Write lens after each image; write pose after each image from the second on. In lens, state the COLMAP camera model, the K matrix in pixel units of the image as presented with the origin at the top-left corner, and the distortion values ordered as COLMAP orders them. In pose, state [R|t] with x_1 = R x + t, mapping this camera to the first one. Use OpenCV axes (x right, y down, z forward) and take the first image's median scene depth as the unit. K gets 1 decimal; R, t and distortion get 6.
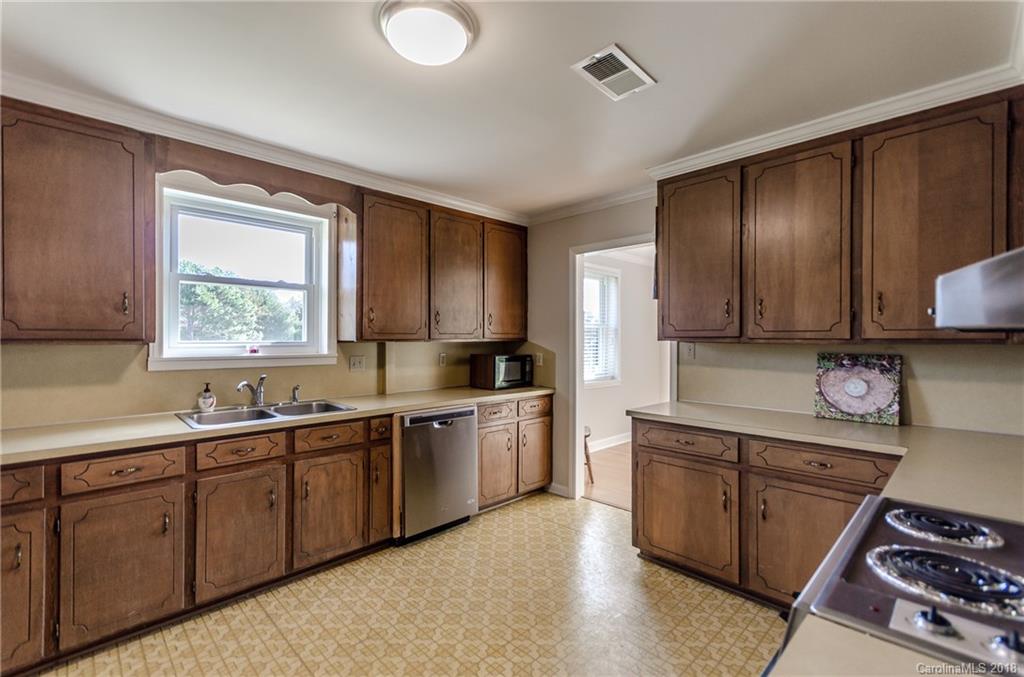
lens RADIAL K [[454.9, 0, 506.2], [0, 454.9, 335.5], [0, 0, 1]] dist [-0.002172, 0.000741]
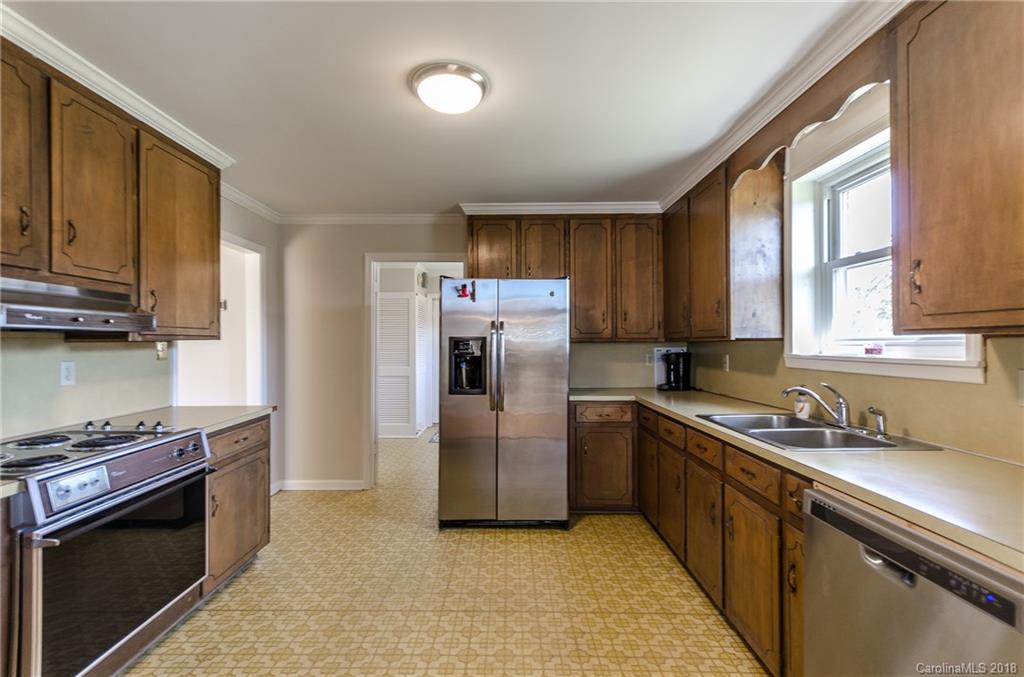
lens RADIAL K [[454.9, 0, 507.7], [0, 454.9, 338.4], [0, 0, 1]] dist [-0.002172, 0.000741]
pose [[-0.703984, -0.008624, -0.710163, 0.370414], [0.005204, 0.999837, -0.017299, 0.027233], [0.710196, -0.015874, -0.703825, 1.223112]]
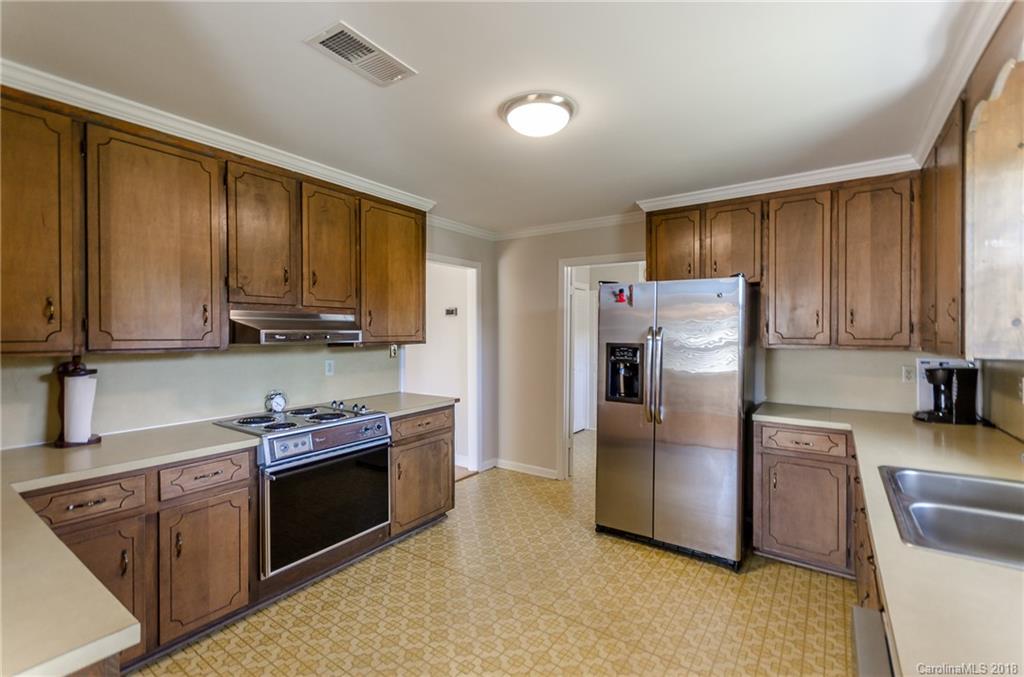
lens RADIAL K [[454.9, 0, 506.4], [0, 454.9, 332.4], [0, 0, 1]] dist [-0.002172, 0.000741]
pose [[-0.984299, -0.003718, -0.176469, 0.092800], [-0.003010, 0.999986, -0.004280, -0.020307], [0.176483, -0.003682, -0.984297, 1.396403]]
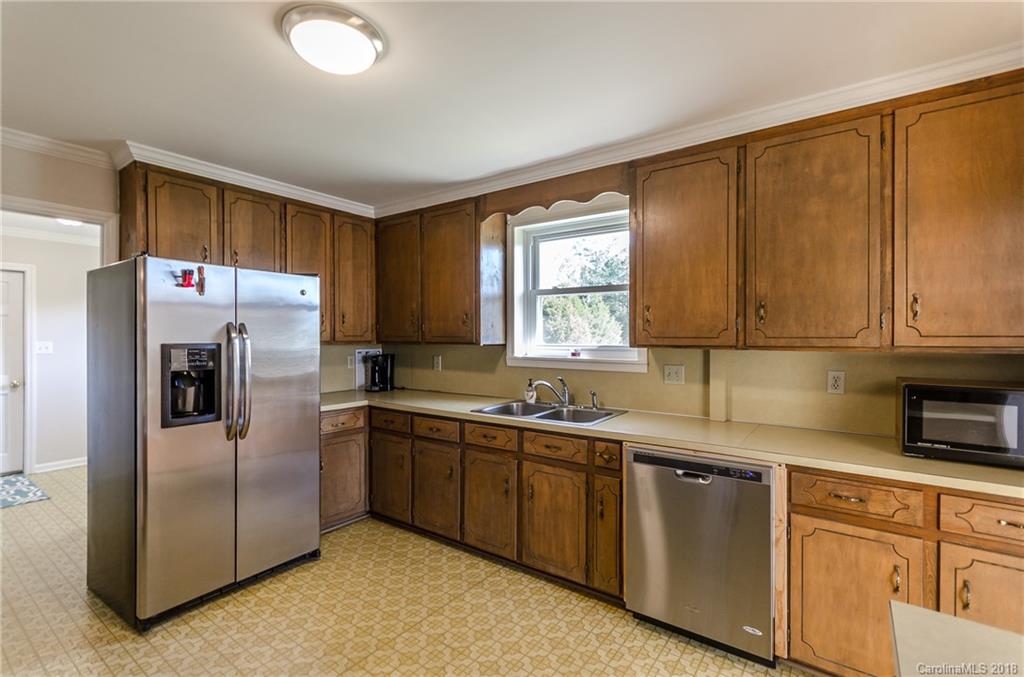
lens RADIAL K [[454.9, 0, 512.4], [0, 454.9, 337.5], [0, 0, 1]] dist [-0.002172, 0.000741]
pose [[0.172569, 0.002520, -0.984994, 0.535317], [0.004245, 0.999986, 0.003302, -0.010401], [0.984988, -0.004751, 0.172556, 0.746075]]
